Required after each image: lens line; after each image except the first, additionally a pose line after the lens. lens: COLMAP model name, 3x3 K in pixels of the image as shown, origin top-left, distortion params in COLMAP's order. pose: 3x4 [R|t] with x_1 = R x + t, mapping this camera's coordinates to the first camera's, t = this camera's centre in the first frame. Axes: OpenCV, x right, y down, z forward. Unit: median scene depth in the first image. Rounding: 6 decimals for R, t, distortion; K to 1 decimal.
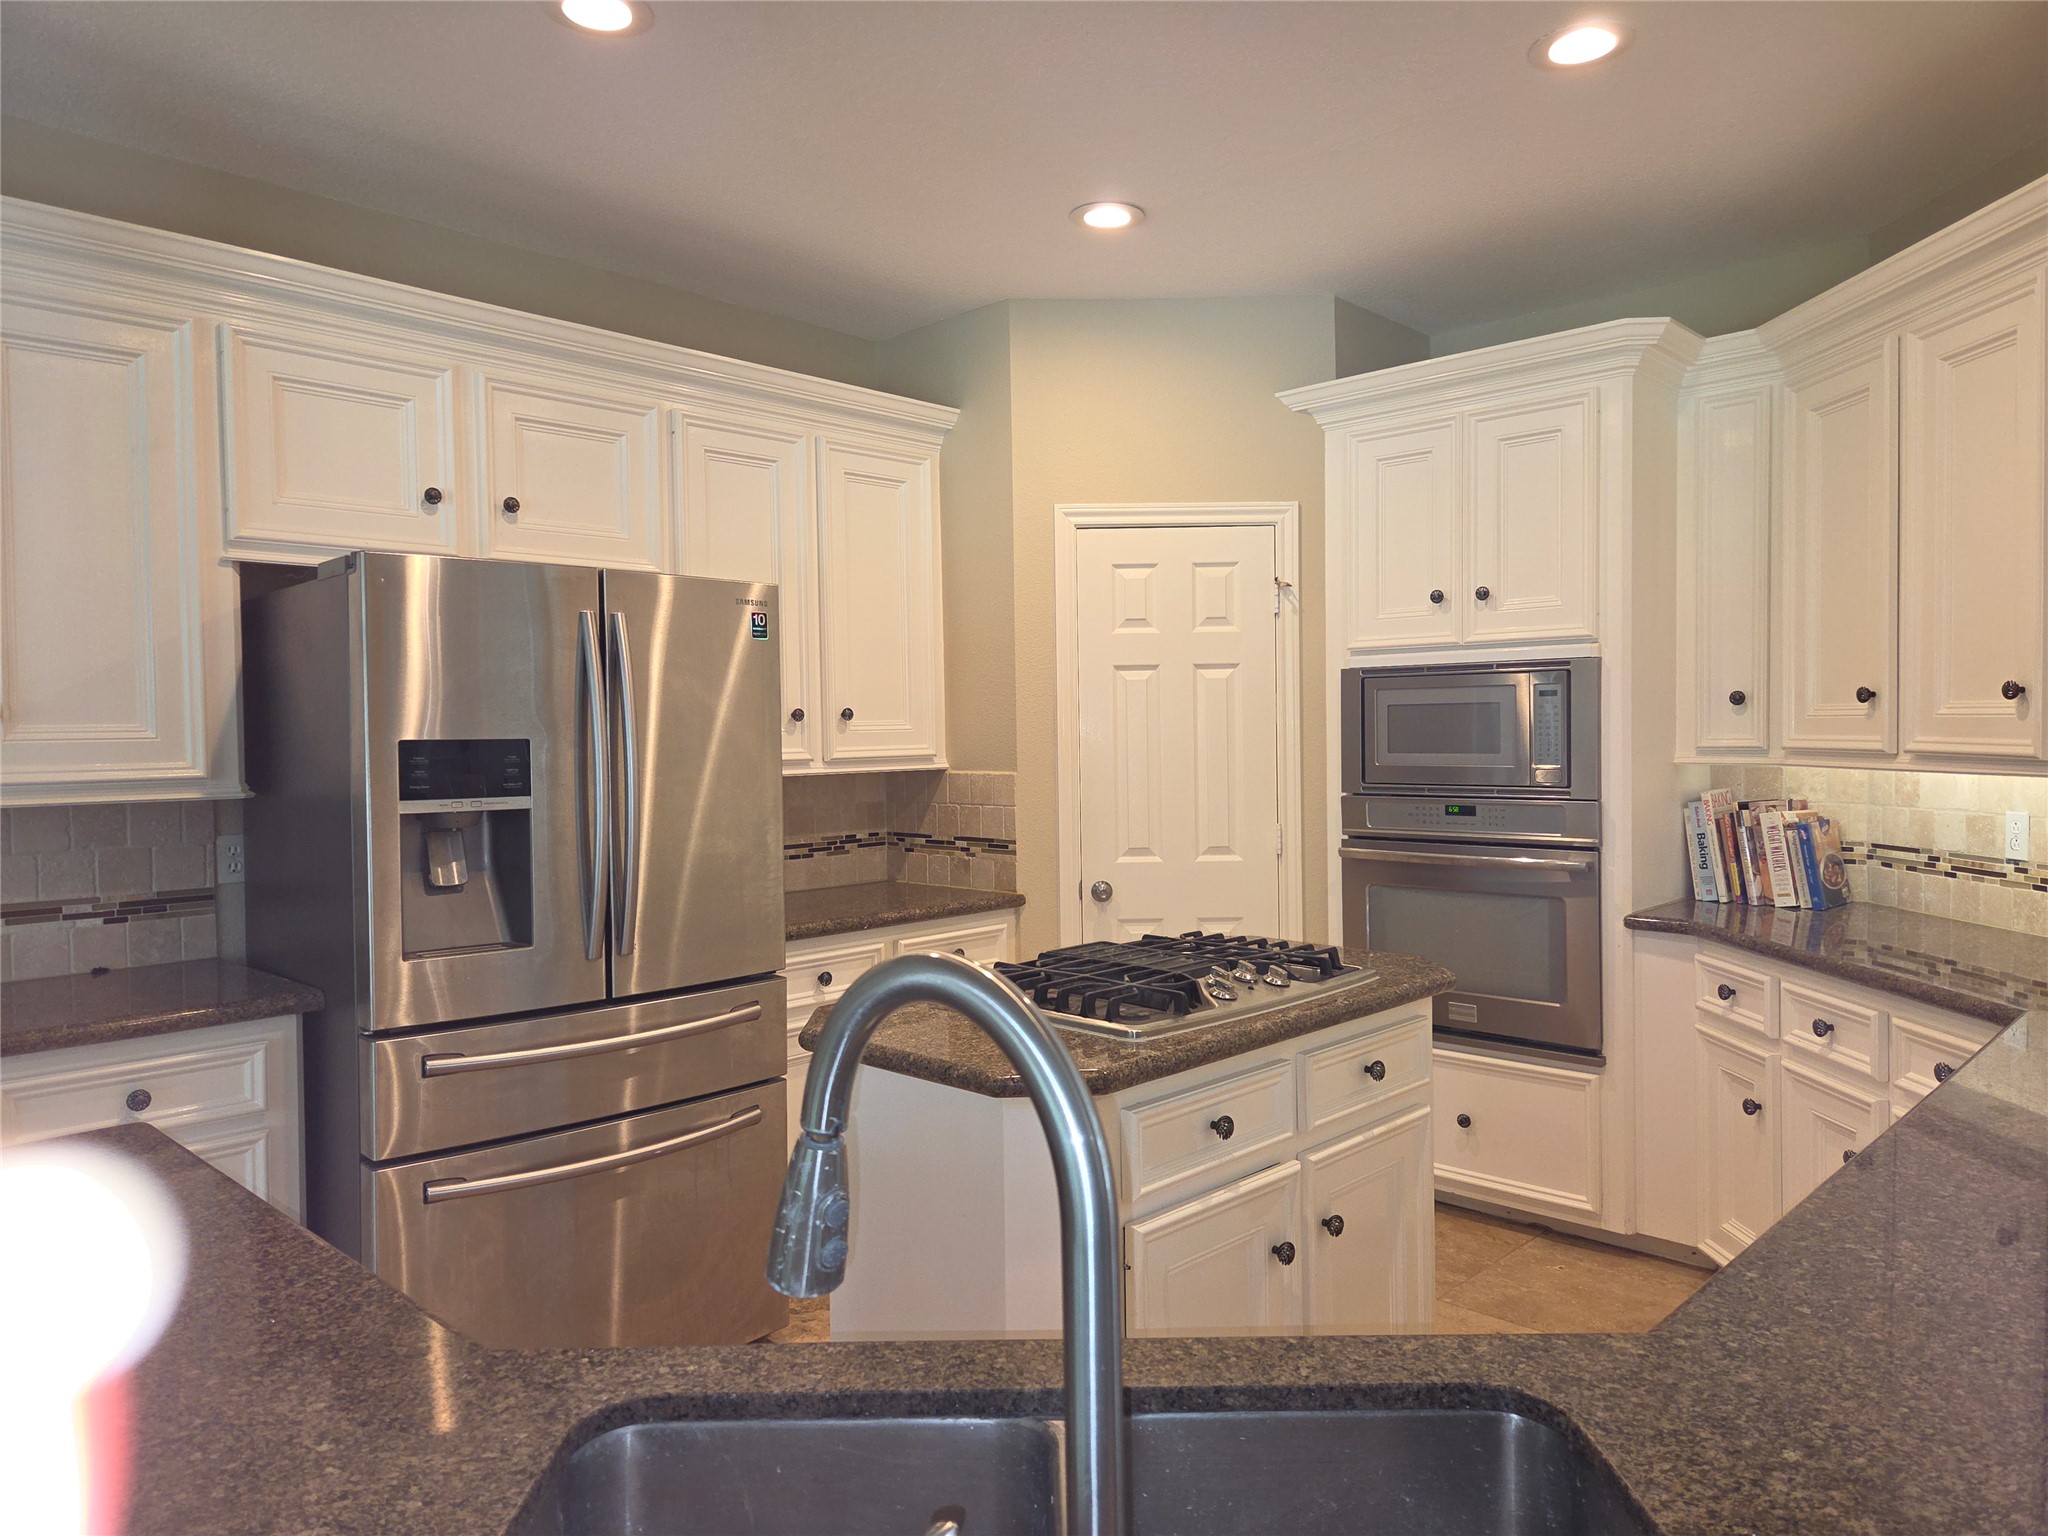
lens RADIAL K [[1383.8, 0, 1024.0], [0, 1383.8, 768.0], [0, 0, 1]] dist [0.088006, -0.060432]
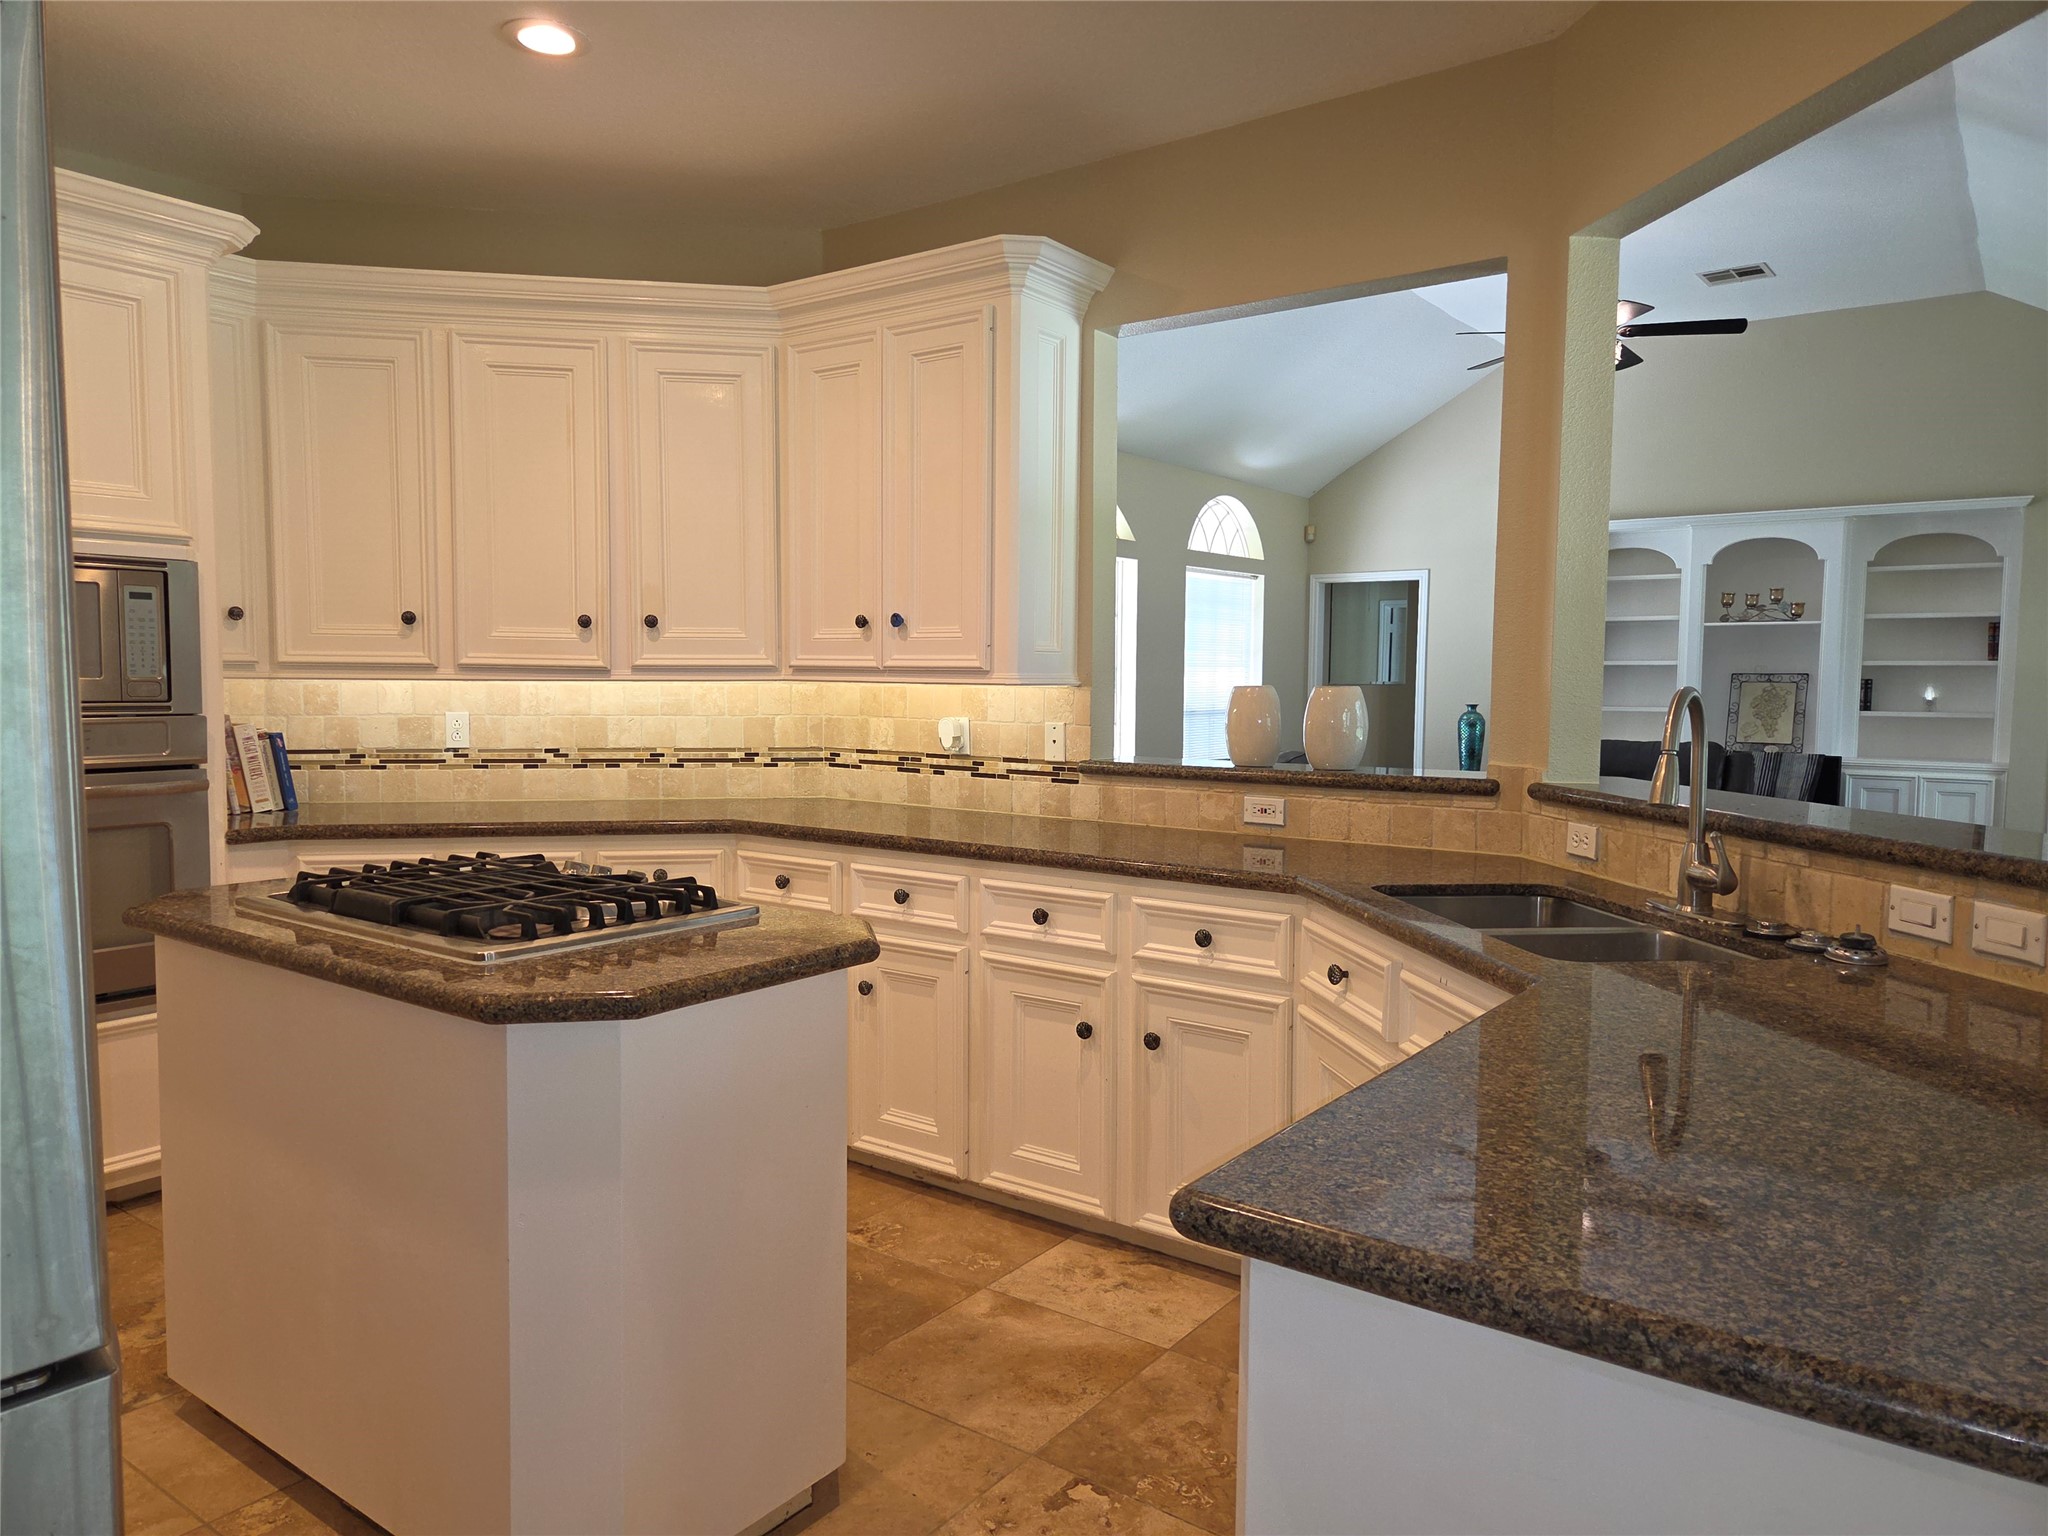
lens RADIAL K [[1383.8, 0, 1024.0], [0, 1383.8, 768.0], [0, 0, 1]] dist [0.088006, -0.060432]
pose [[-0.112562, -0.054624, 0.992142, -0.625563], [0.026664, 0.997962, 0.057969, 0.019684], [-0.993287, 0.032980, -0.110876, 0.575227]]
